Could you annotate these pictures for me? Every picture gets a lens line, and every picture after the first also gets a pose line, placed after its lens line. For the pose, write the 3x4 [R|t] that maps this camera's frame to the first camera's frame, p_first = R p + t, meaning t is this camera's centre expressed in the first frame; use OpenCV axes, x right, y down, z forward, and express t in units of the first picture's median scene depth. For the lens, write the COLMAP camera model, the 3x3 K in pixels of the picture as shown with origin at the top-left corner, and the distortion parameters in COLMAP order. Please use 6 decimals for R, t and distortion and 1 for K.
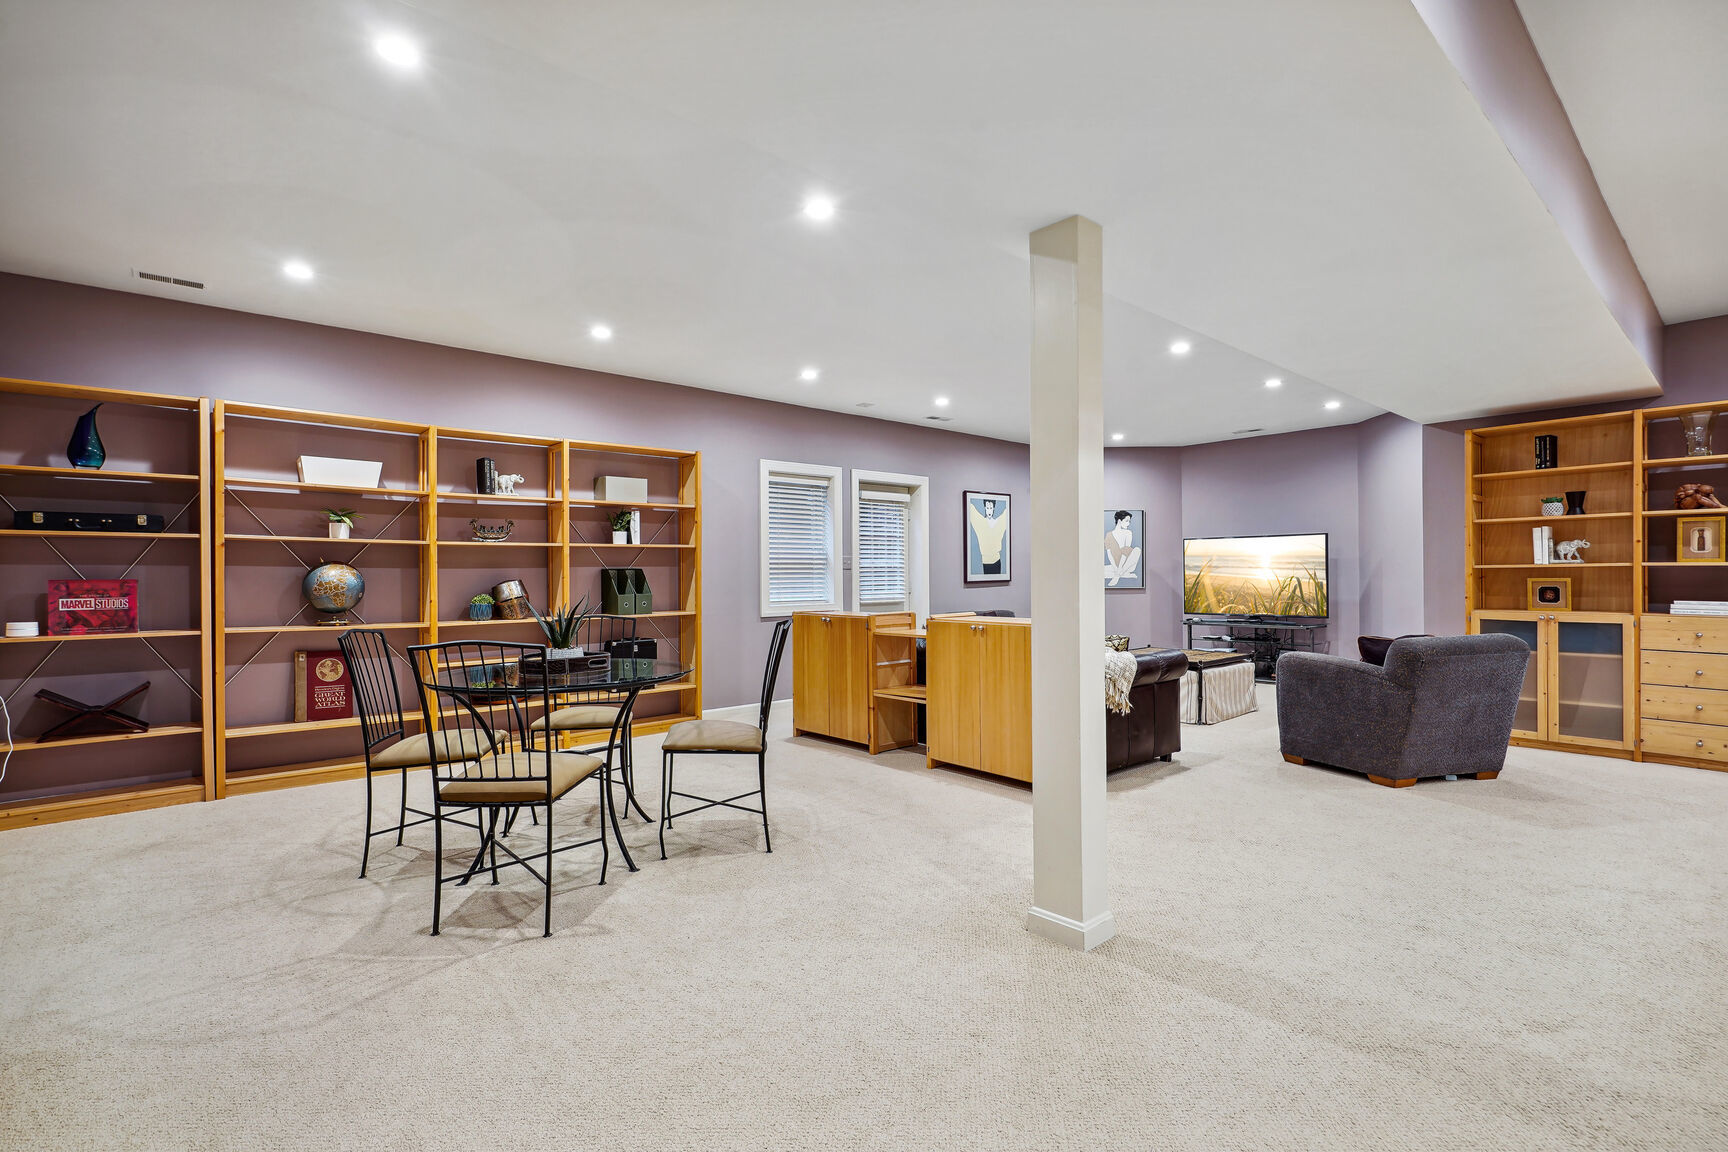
lens RADIAL K [[802.2, 0, 868.4], [0, 802.2, 578.8], [0, 0, 1]] dist [0.001167, 0.001548]
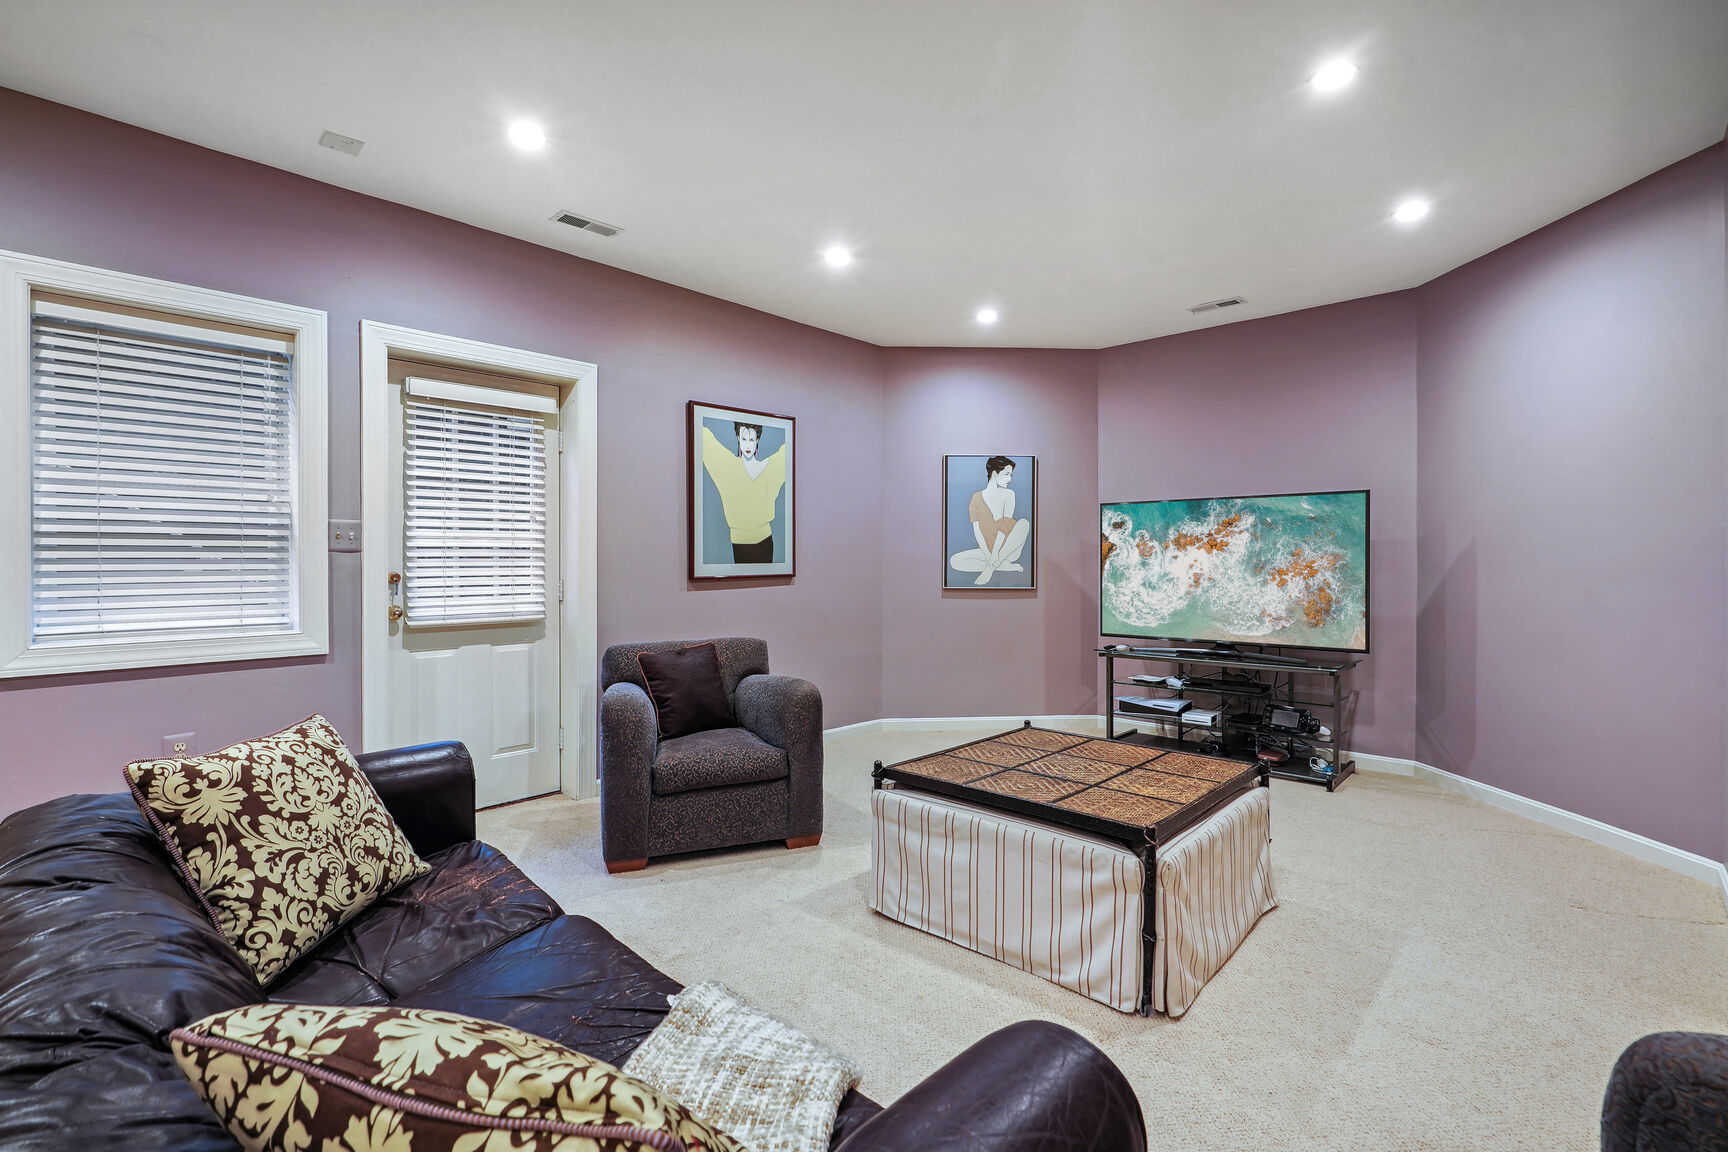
lens RADIAL K [[802.2, 0, 861.2], [0, 802.2, 570.2], [0, 0, 1]] dist [0.001167, 0.001548]
pose [[0.996007, 0.007119, 0.088992, 0.271336], [-0.007832, 0.999940, 0.007665, -0.009069], [-0.088932, -0.008331, 0.996003, 0.701191]]
